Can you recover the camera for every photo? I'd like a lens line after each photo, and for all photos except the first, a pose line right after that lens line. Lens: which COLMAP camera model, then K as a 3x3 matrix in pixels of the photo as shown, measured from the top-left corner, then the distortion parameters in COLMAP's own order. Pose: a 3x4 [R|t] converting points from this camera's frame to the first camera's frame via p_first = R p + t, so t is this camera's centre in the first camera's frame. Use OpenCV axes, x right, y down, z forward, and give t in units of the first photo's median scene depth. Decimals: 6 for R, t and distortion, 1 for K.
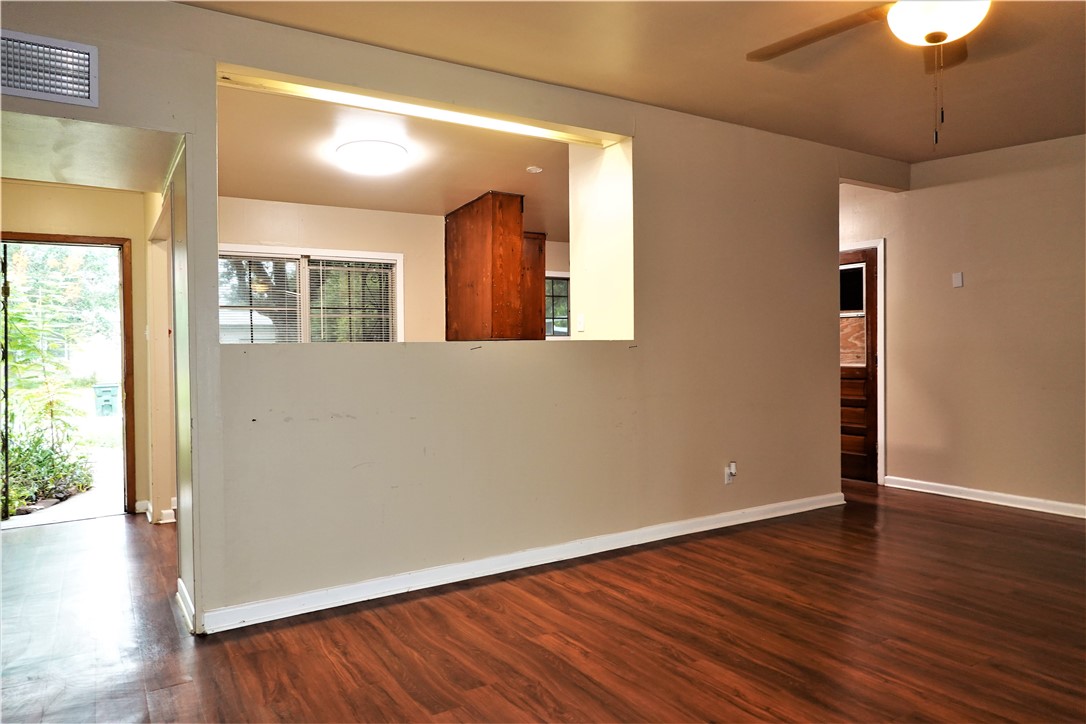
lens RADIAL K [[720.4, 0, 543.0], [0, 720.4, 362.0], [0, 0, 1]] dist [0.005910, 0.001960]
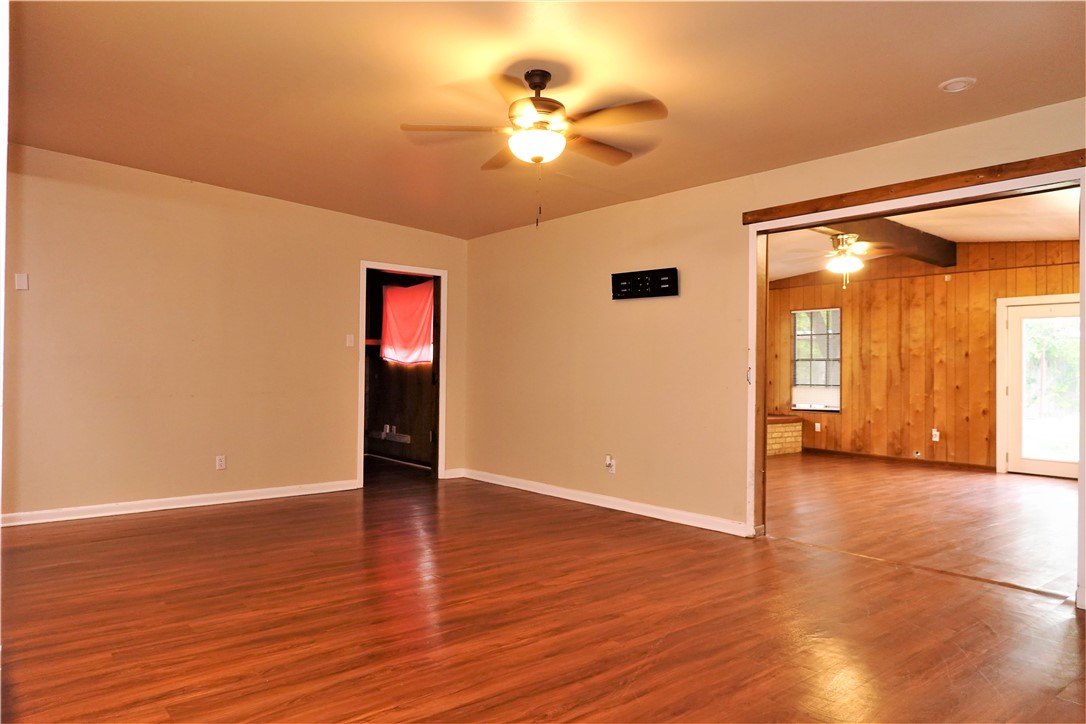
lens RADIAL K [[720.4, 0, 543.0], [0, 720.4, 362.0], [0, 0, 1]] dist [0.005910, 0.001960]
pose [[-0.125011, 0.022726, 0.991895, -0.599969], [0.009150, 0.999722, -0.021752, 0.016704], [-0.992113, 0.006357, -0.125184, 0.702593]]
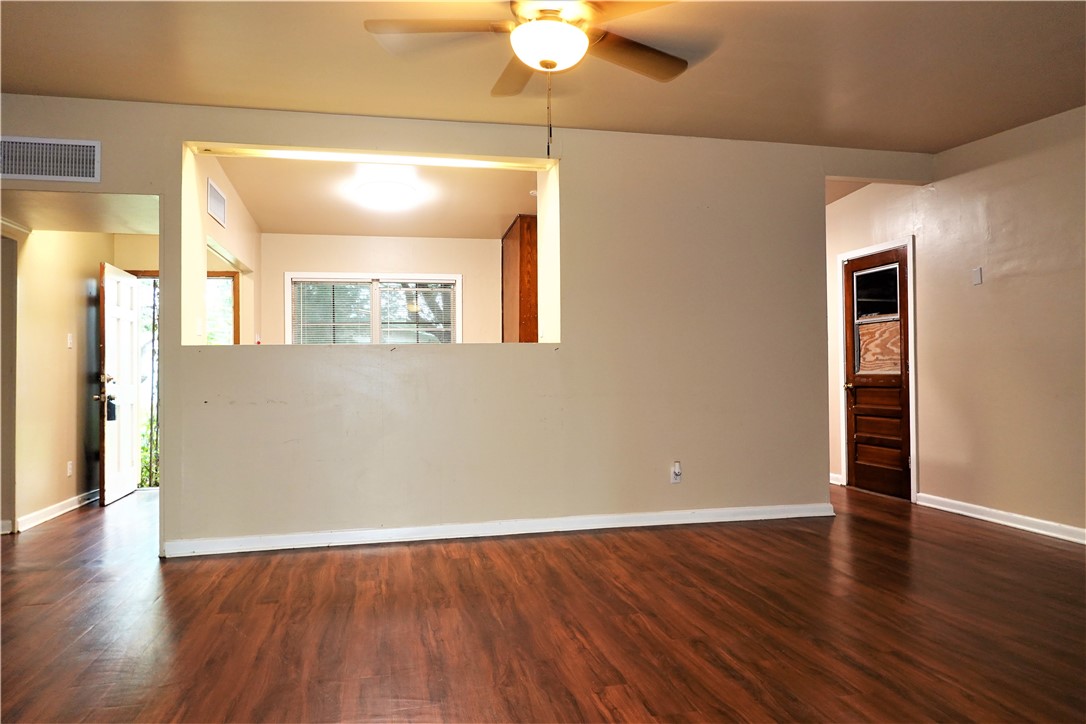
lens RADIAL K [[720.4, 0, 543.0], [0, 720.4, 362.0], [0, 0, 1]] dist [0.005910, 0.001960]
pose [[0.942455, -0.002322, -0.334324, 0.546231], [-0.007342, 0.999591, -0.027638, 0.033482], [0.334252, 0.028502, 0.942053, -0.047006]]
